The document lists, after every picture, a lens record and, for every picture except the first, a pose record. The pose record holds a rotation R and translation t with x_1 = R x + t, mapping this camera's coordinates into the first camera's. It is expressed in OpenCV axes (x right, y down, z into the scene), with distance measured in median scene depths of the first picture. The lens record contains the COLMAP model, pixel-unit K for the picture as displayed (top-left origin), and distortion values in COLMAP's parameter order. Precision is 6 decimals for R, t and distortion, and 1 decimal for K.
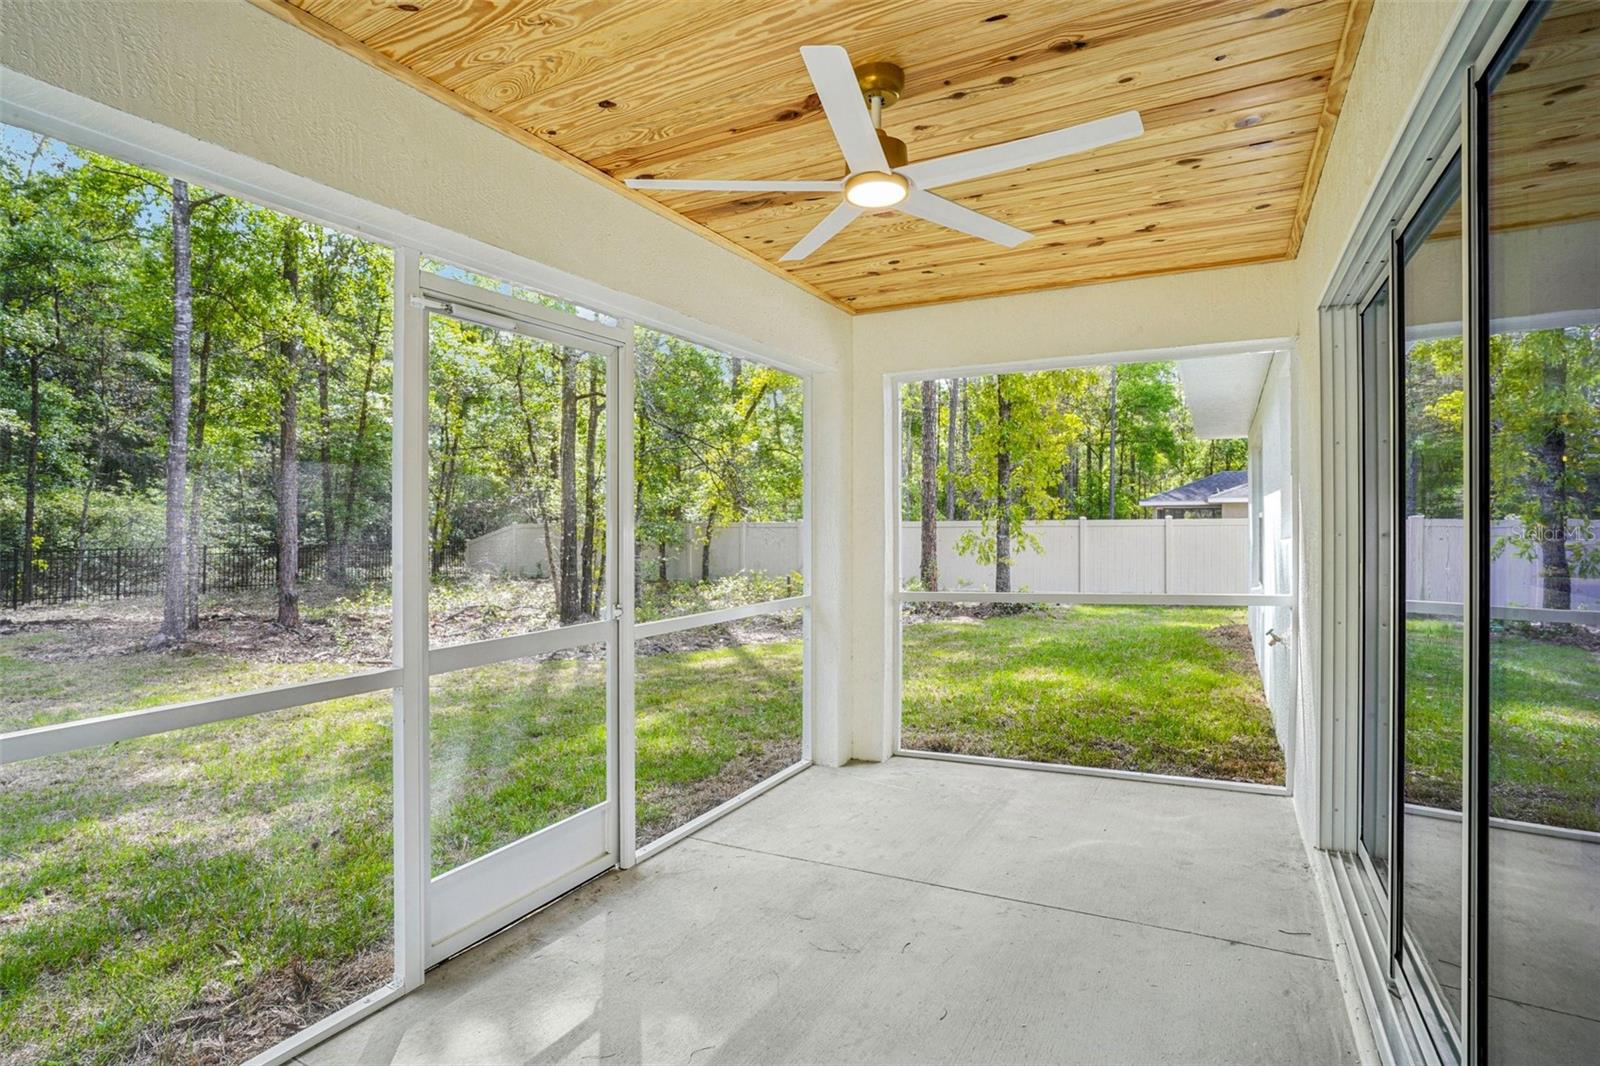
lens RADIAL K [[798.4, 0, 797.1], [0, 798.4, 535.9], [0, 0, 1]] dist [-0.068843, 0.030904]
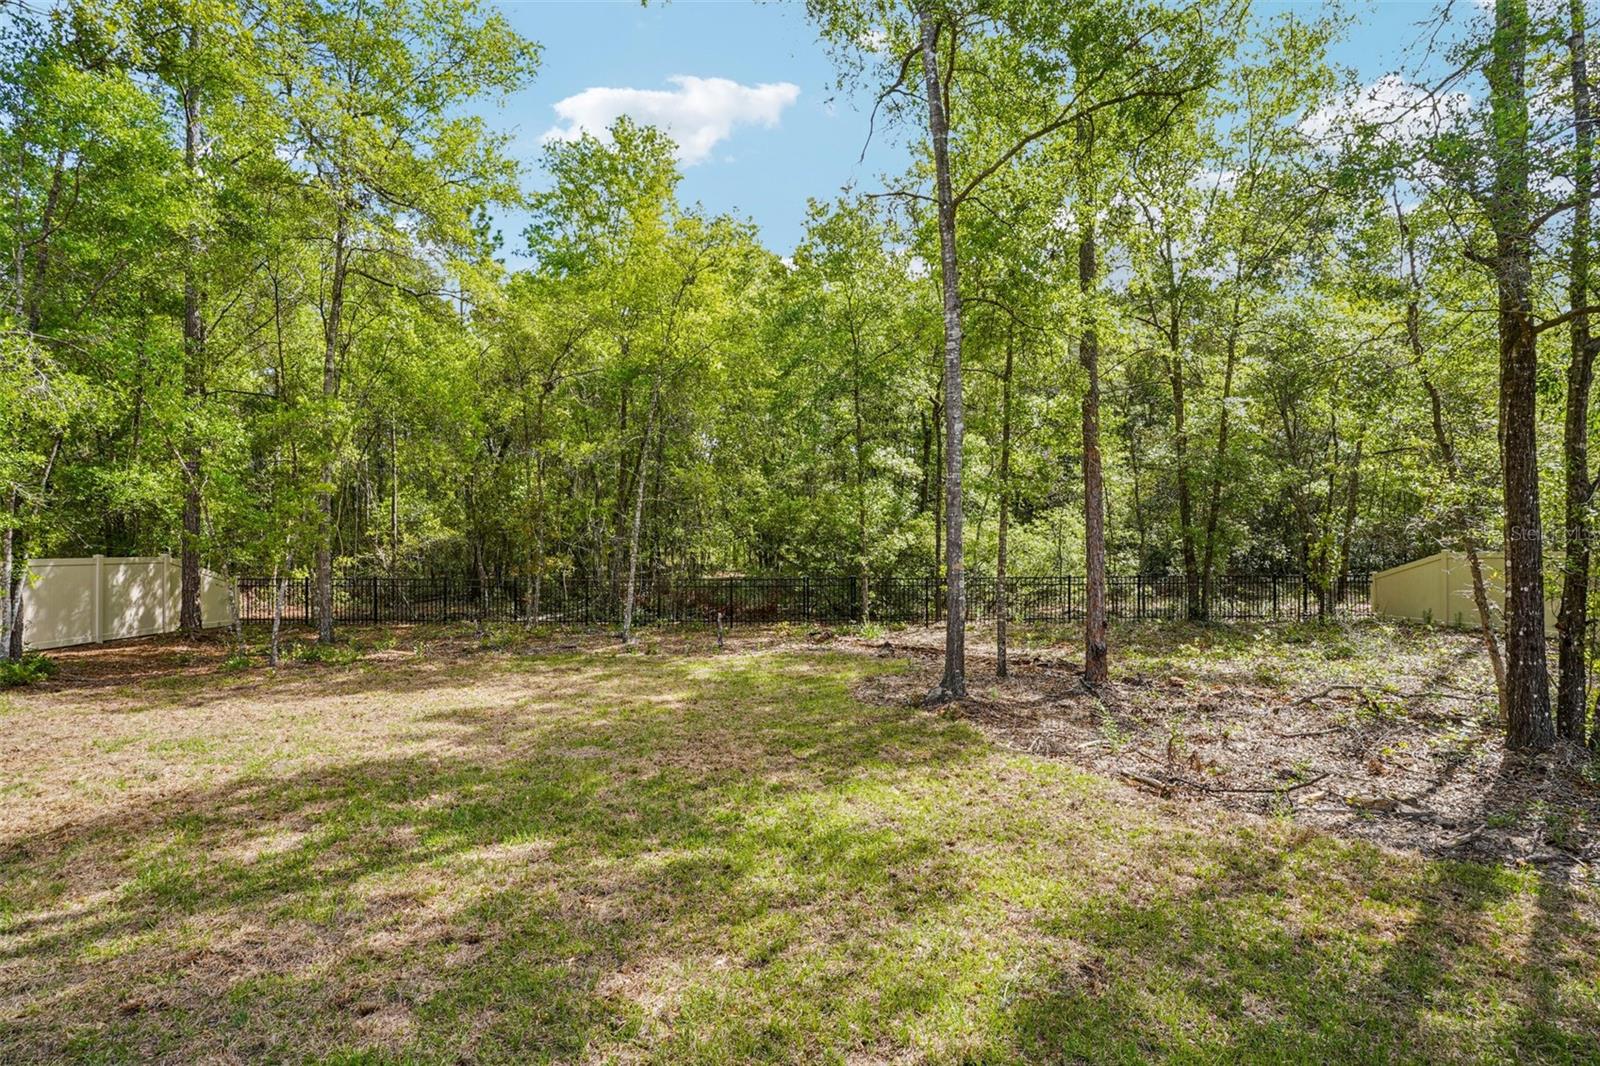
lens RADIAL K [[817.8, 0, 800.0], [0, 817.8, 533.0], [0, 0, 1]] dist [-0.000721, 0.000067]
pose [[0.520162, -0.022020, -0.853784, -0.066240], [-0.004066, 0.999592, -0.028258, -0.020362], [0.854058, 0.018170, 0.519861, 0.278760]]
